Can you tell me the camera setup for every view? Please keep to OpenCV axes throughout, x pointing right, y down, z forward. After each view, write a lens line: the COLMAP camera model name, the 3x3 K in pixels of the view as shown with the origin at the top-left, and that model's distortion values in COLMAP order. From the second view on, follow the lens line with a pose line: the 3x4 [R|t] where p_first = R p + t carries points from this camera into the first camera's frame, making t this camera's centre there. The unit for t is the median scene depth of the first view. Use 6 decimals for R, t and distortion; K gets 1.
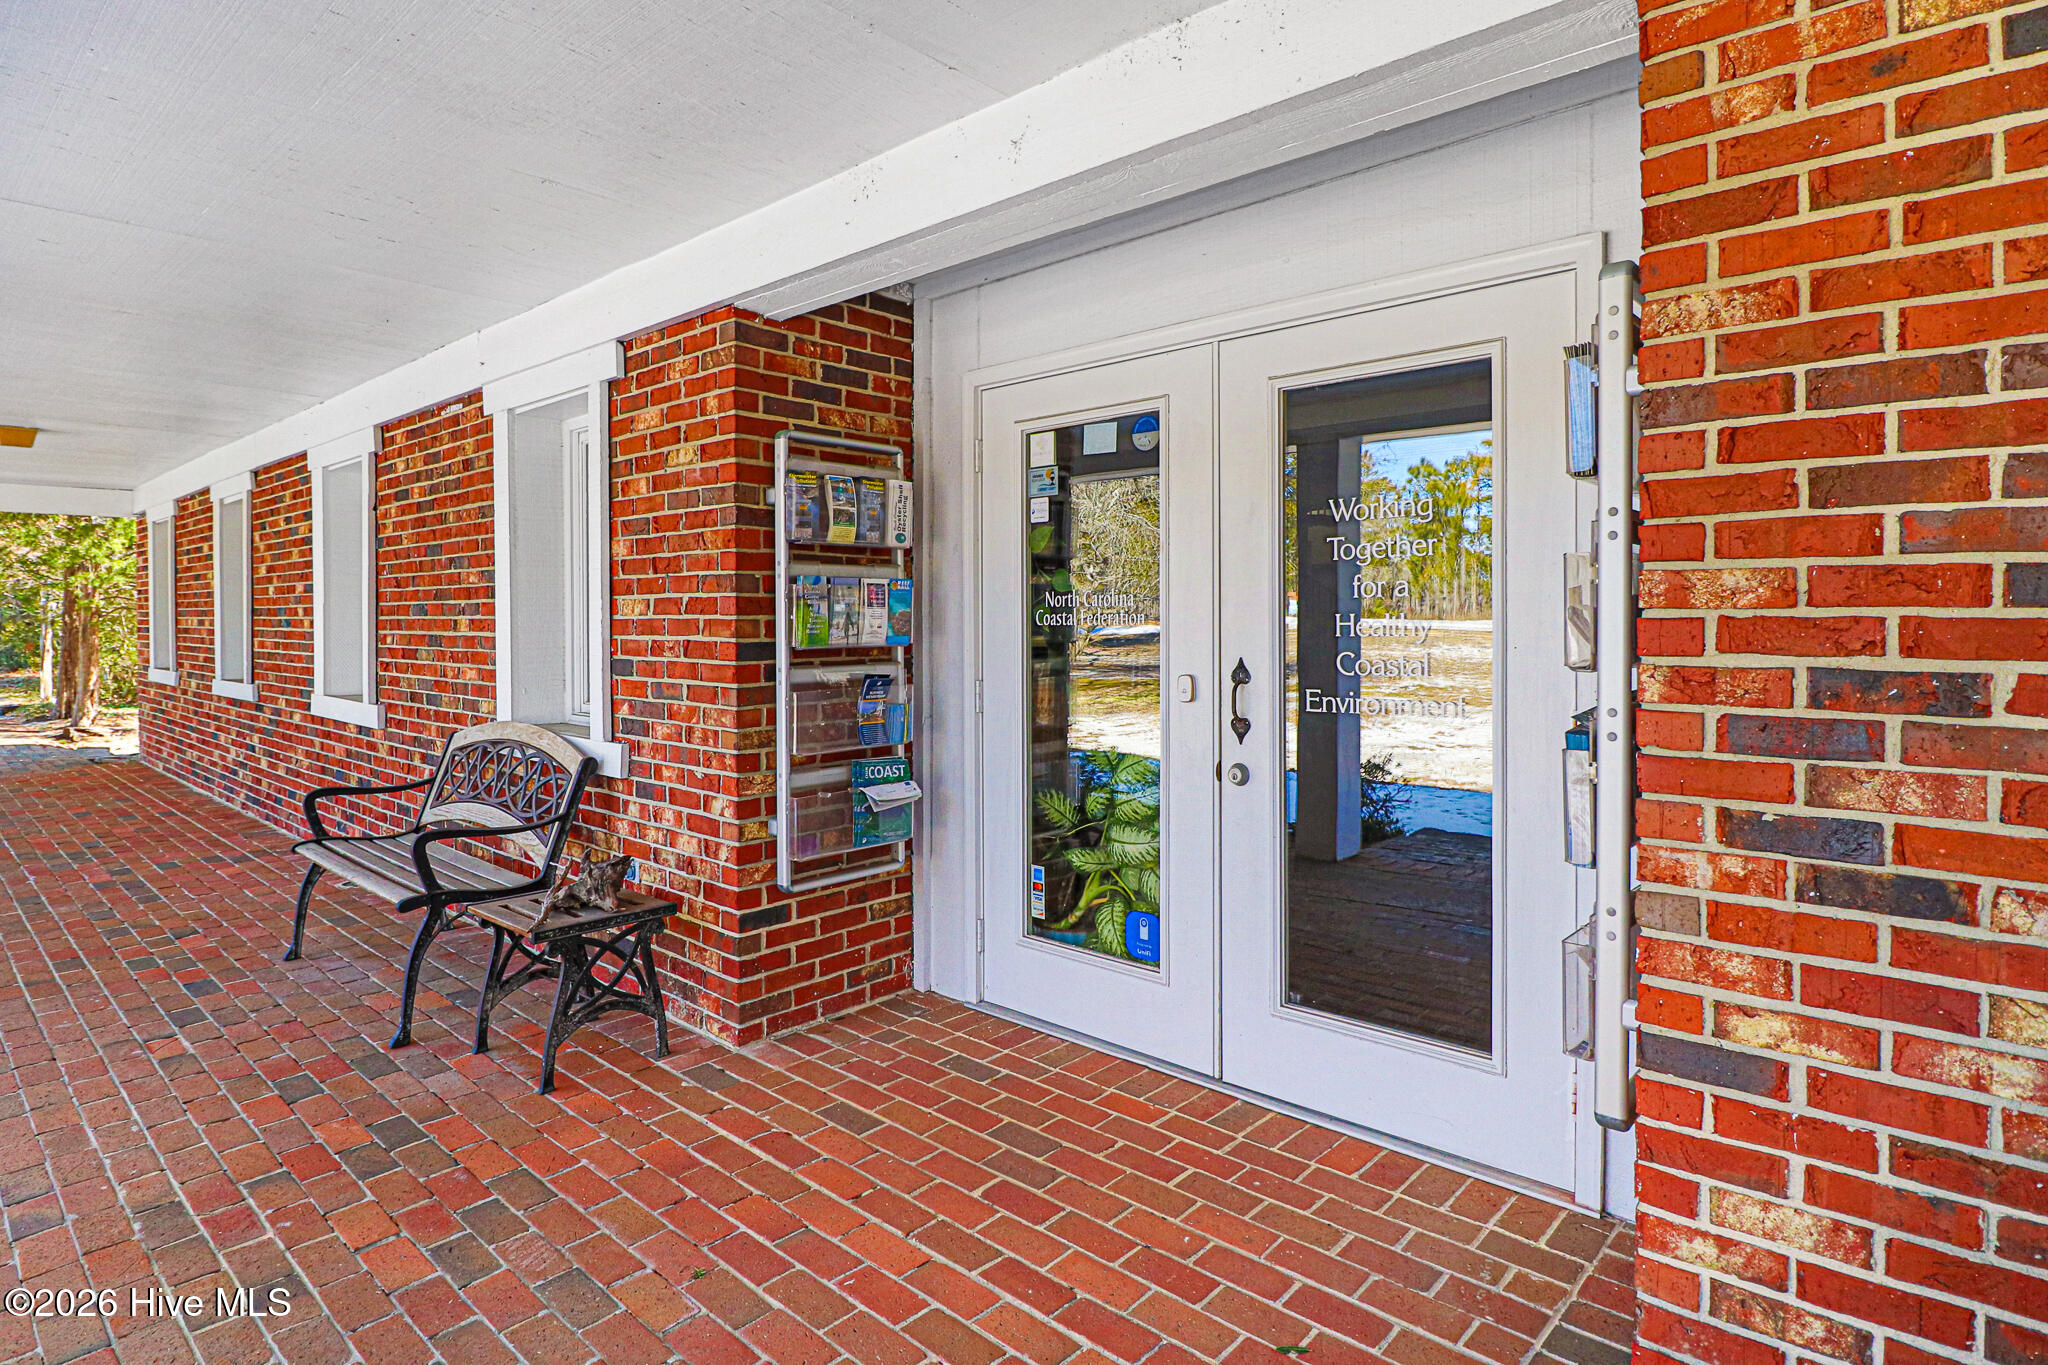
lens RADIAL K [[1082.7, 0, 1025.2], [0, 1082.7, 639.8], [0, 0, 1]] dist [-0.004785, -0.000555]
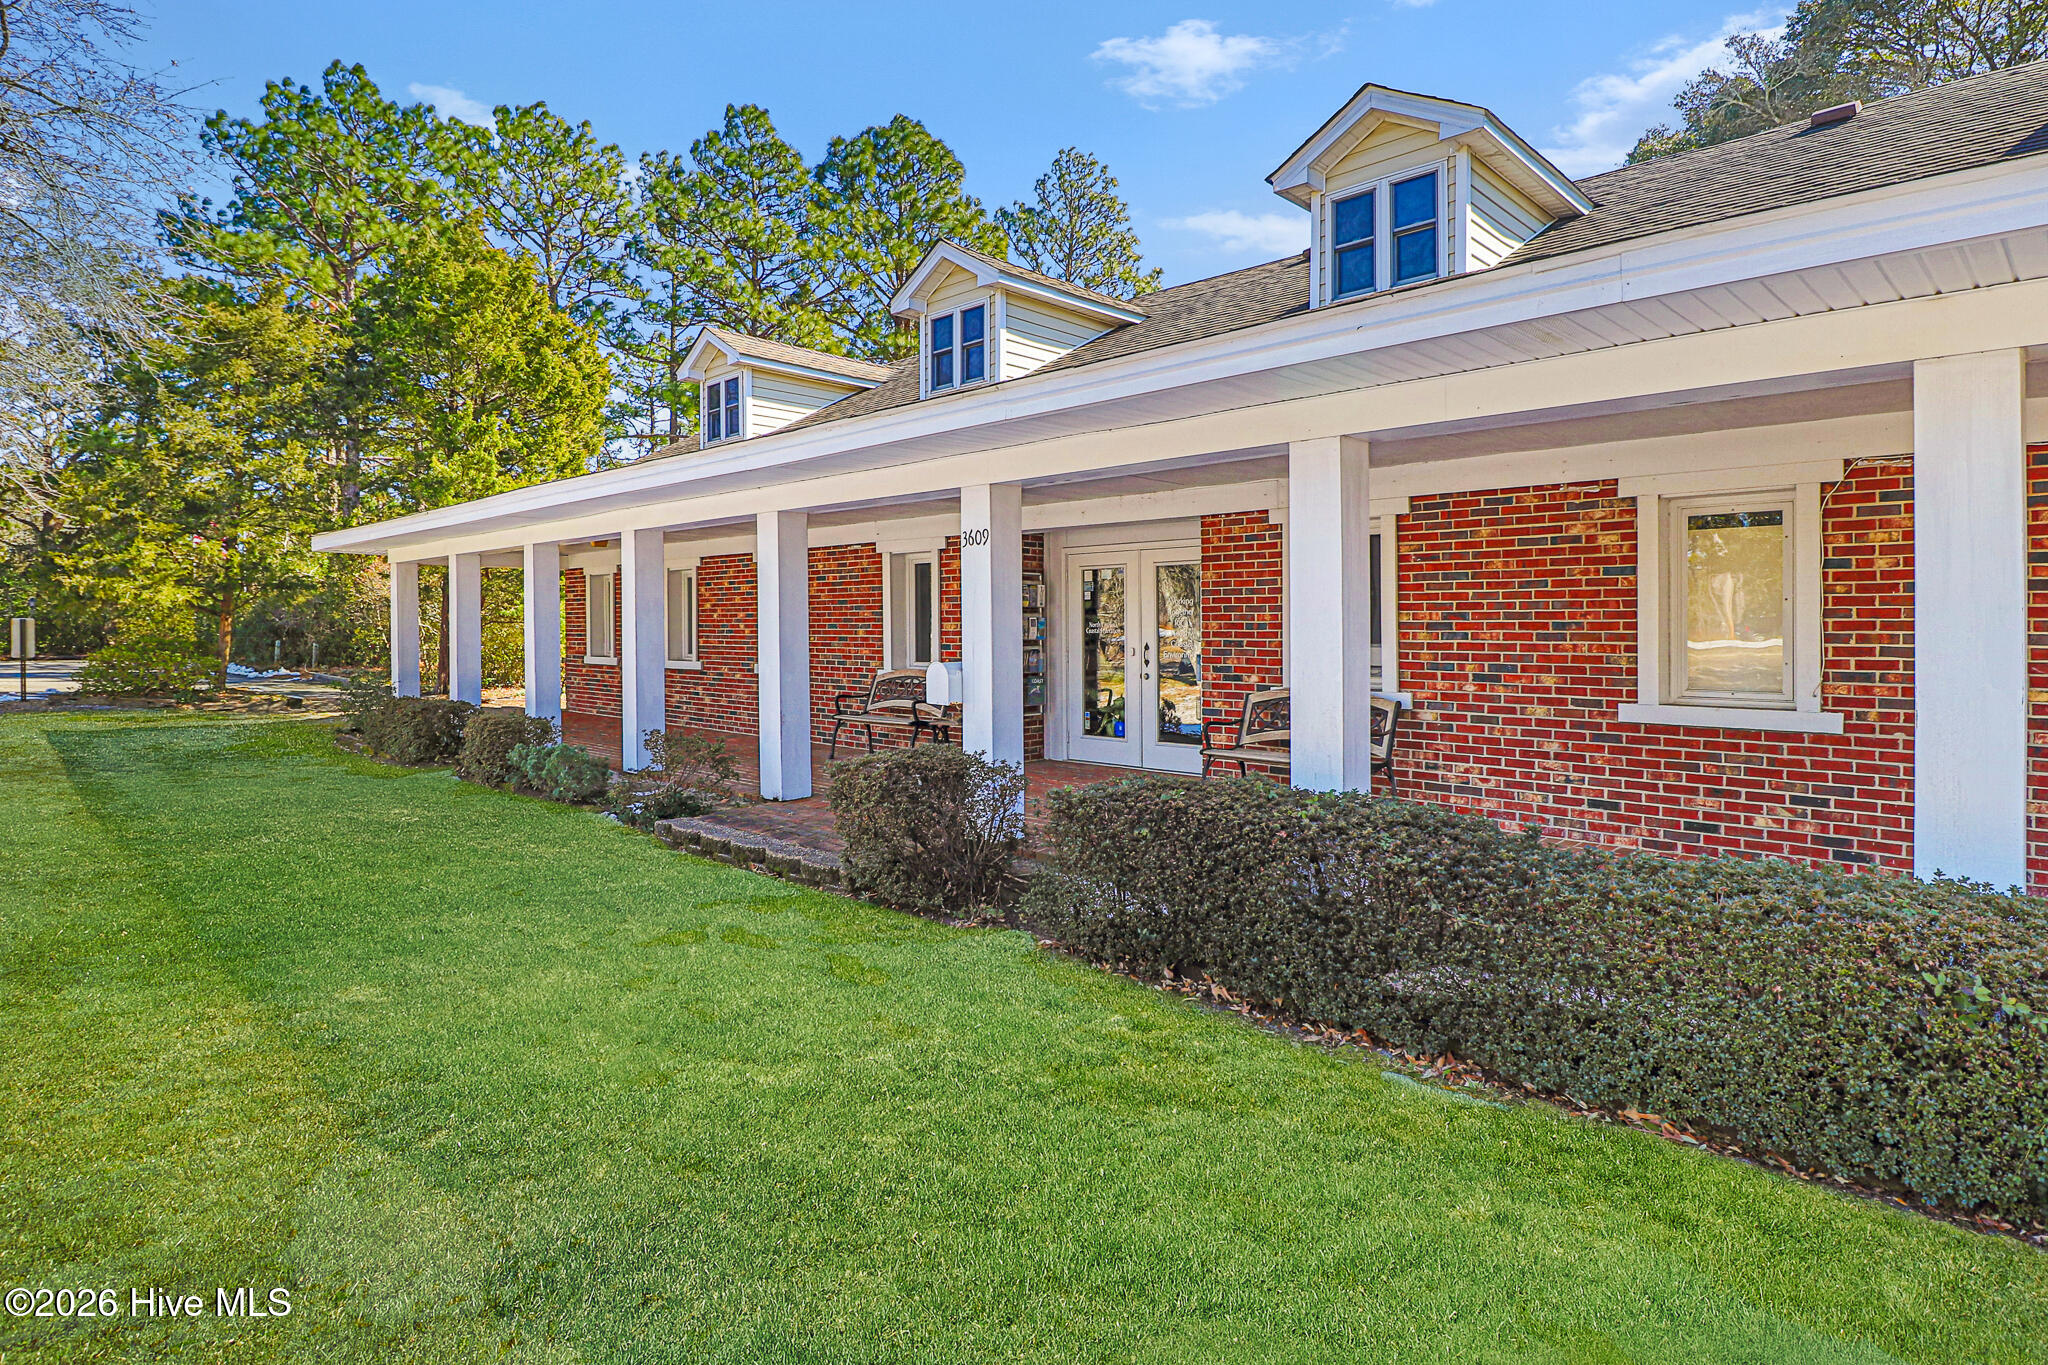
lens RADIAL K [[1082.7, 0, 1025.2], [0, 1082.7, 639.8], [0, 0, 1]] dist [-0.004785, -0.000555]
pose [[0.999380, -0.000607, -0.035217, -0.056192], [0.000340, 0.999971, -0.007594, 0.029531], [0.035220, 0.007578, 0.999351, -2.086620]]
